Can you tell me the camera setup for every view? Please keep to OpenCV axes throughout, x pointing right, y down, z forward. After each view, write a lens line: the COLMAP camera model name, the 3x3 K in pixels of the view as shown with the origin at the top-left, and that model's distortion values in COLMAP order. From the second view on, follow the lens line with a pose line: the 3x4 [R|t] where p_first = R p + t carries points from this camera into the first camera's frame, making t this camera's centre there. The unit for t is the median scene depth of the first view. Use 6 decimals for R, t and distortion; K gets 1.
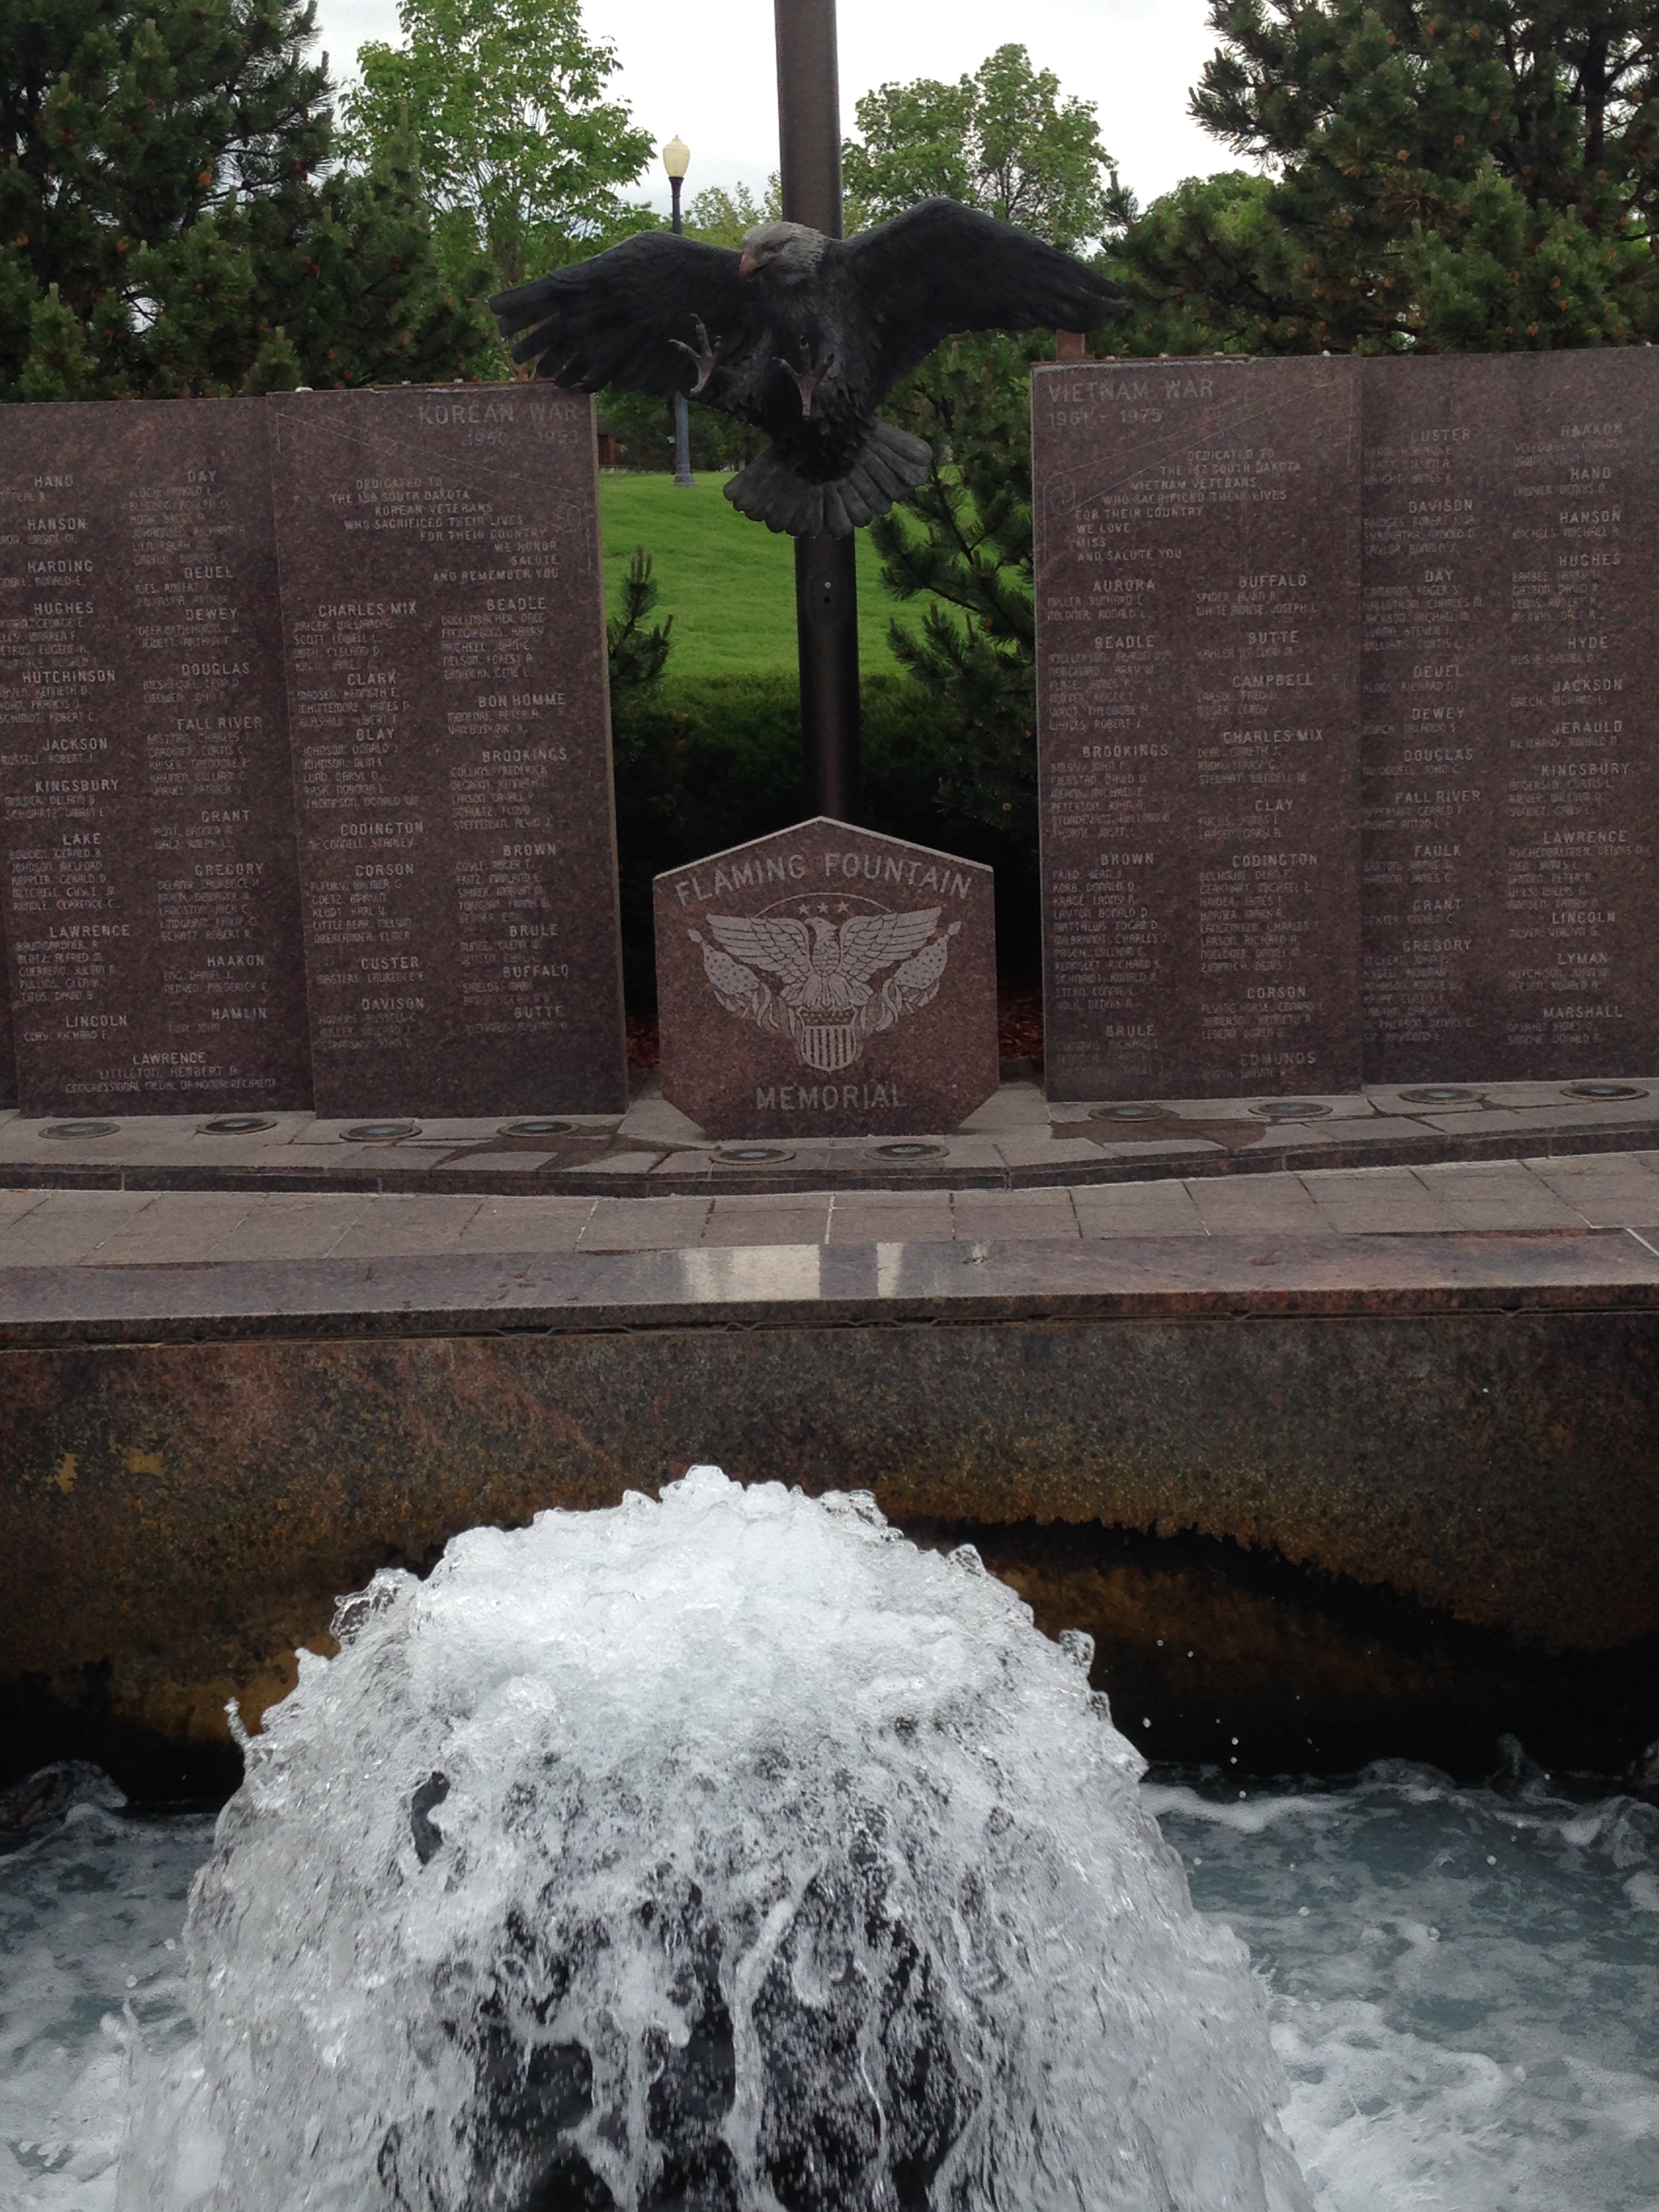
lens RADIAL K [[2821.0, 0, 829.5], [0, 2821.0, 1106.0], [0, 0, 1]] dist [-0.011554, 0.315680]
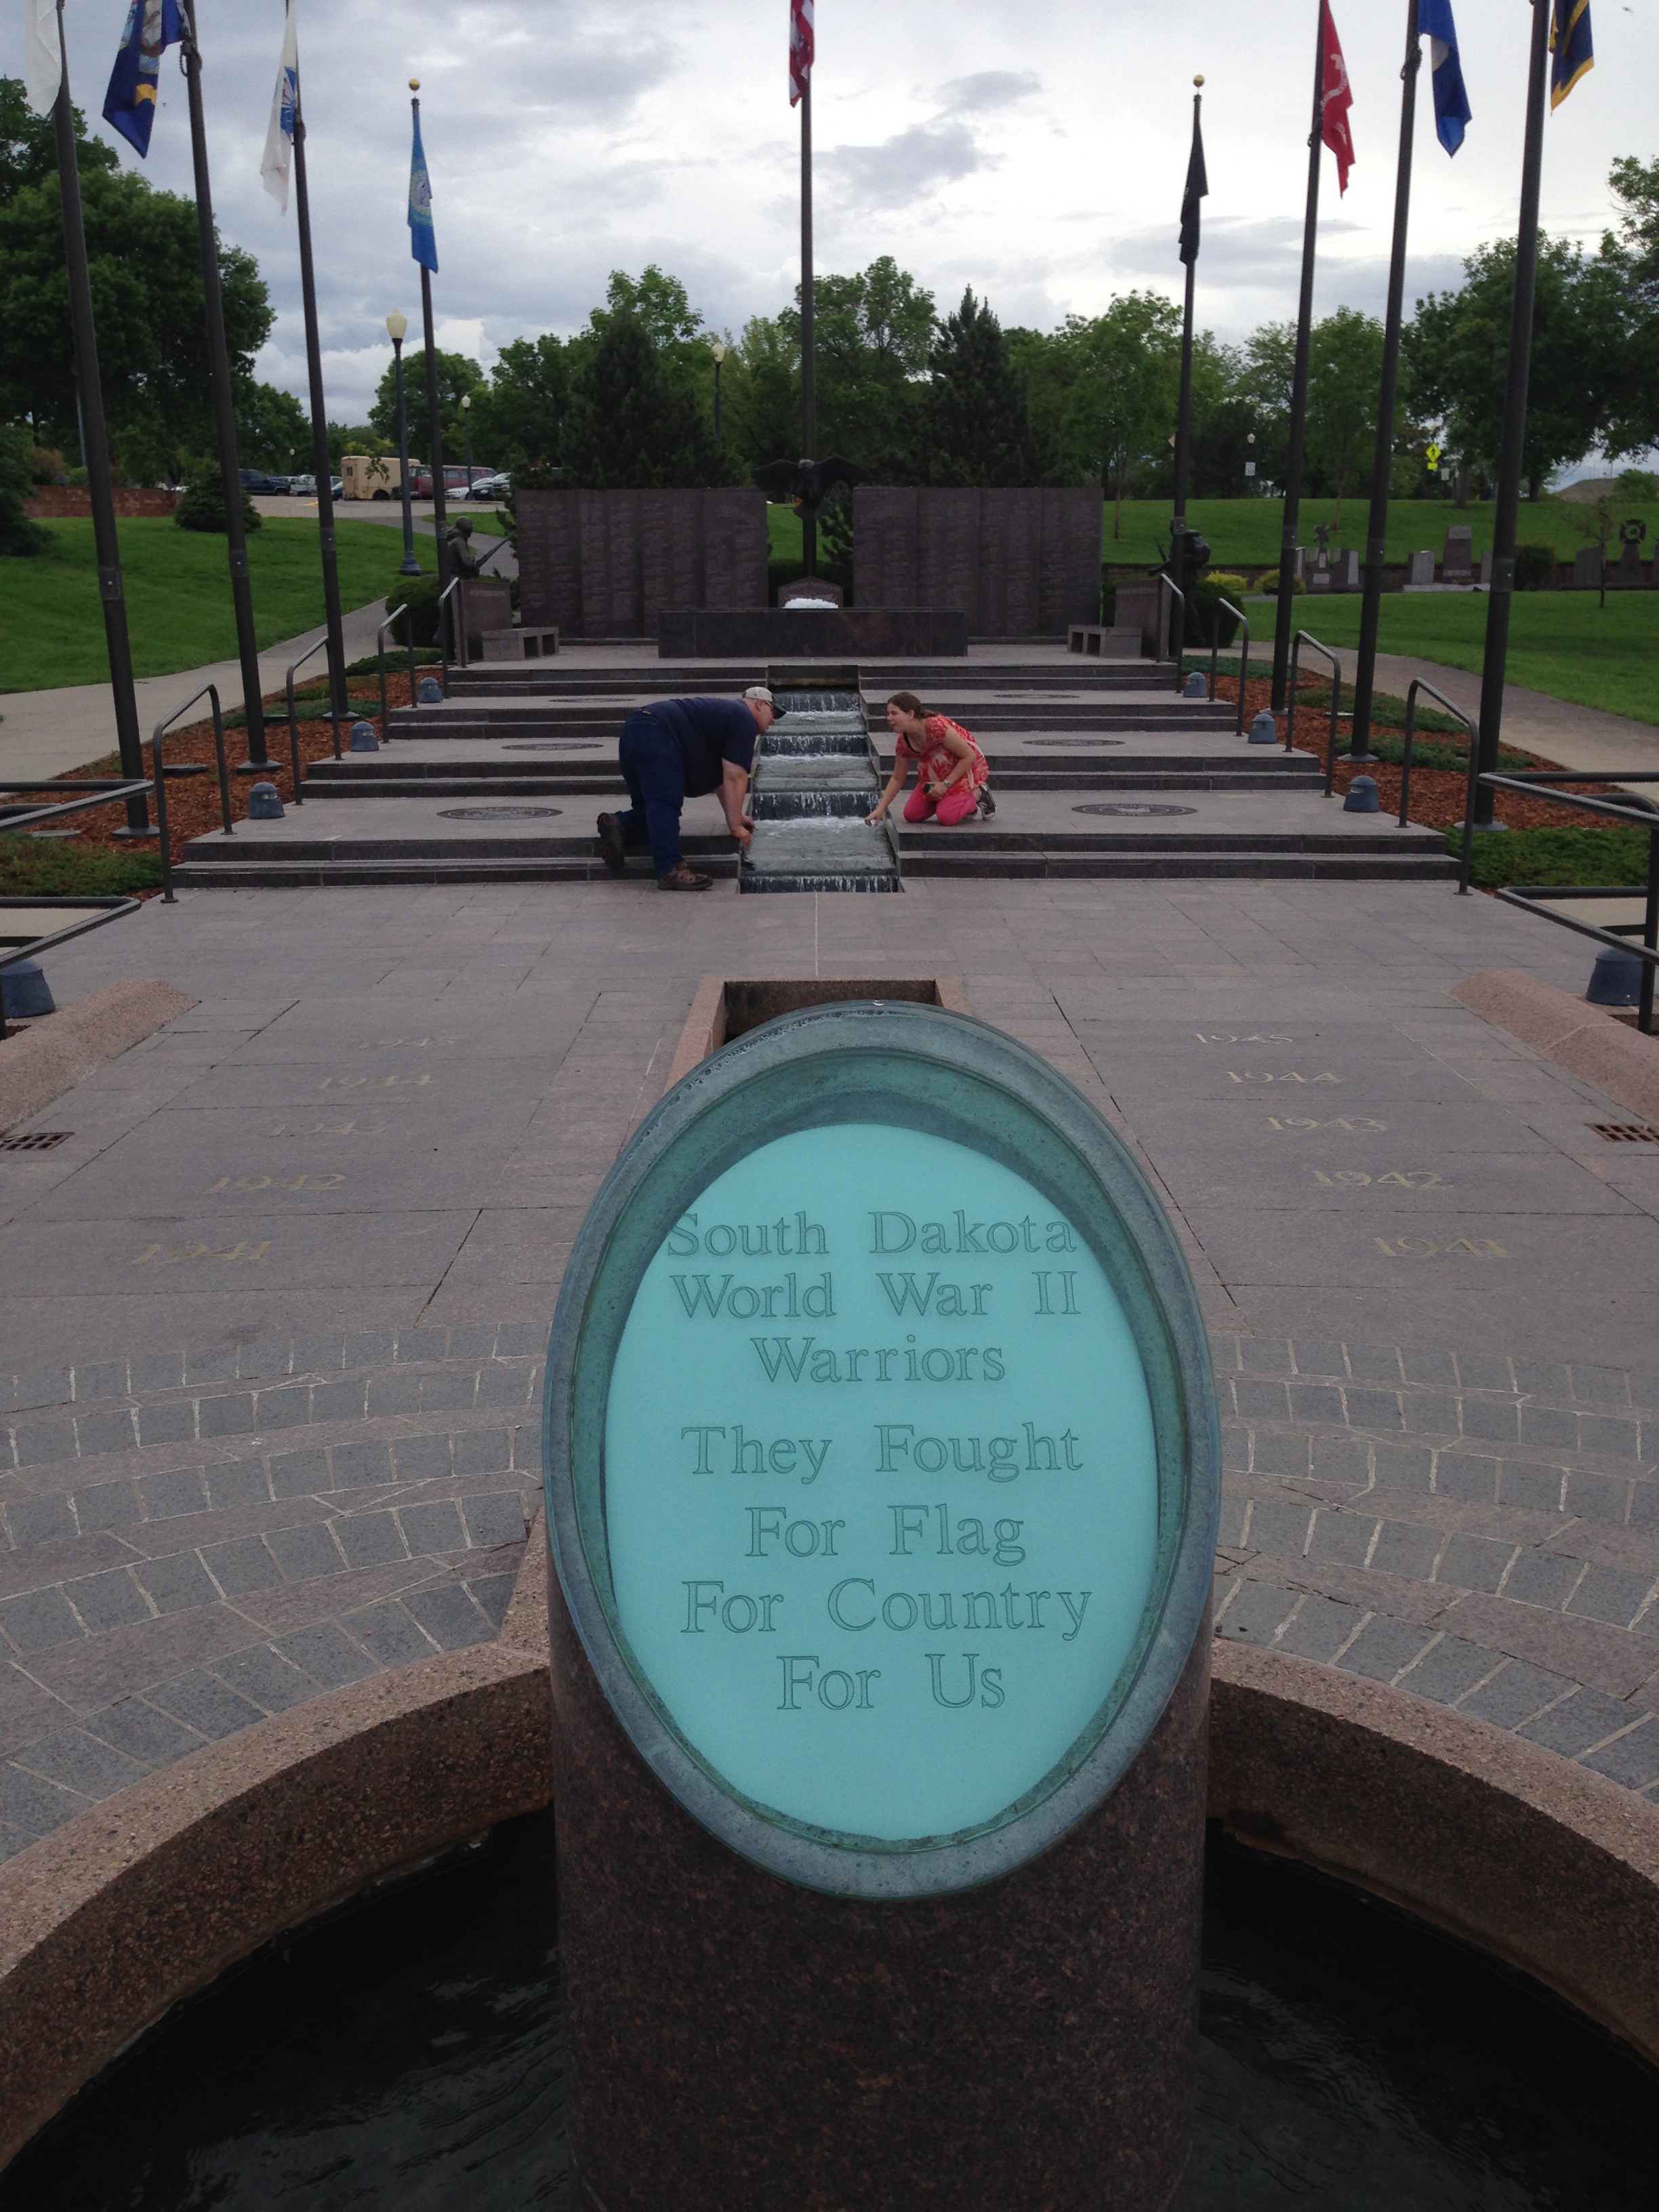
lens RADIAL K [[1756.7, 0, 829.5], [0, 1756.7, 1106.0], [0, 0, 1]] dist [0.004356, 0.002050]
pose [[0.999012, 0.018408, 0.040454, -0.016974], [-0.022680, 0.993913, 0.107808, 0.108809], [-0.038223, -0.108619, 0.993348, -0.487234]]
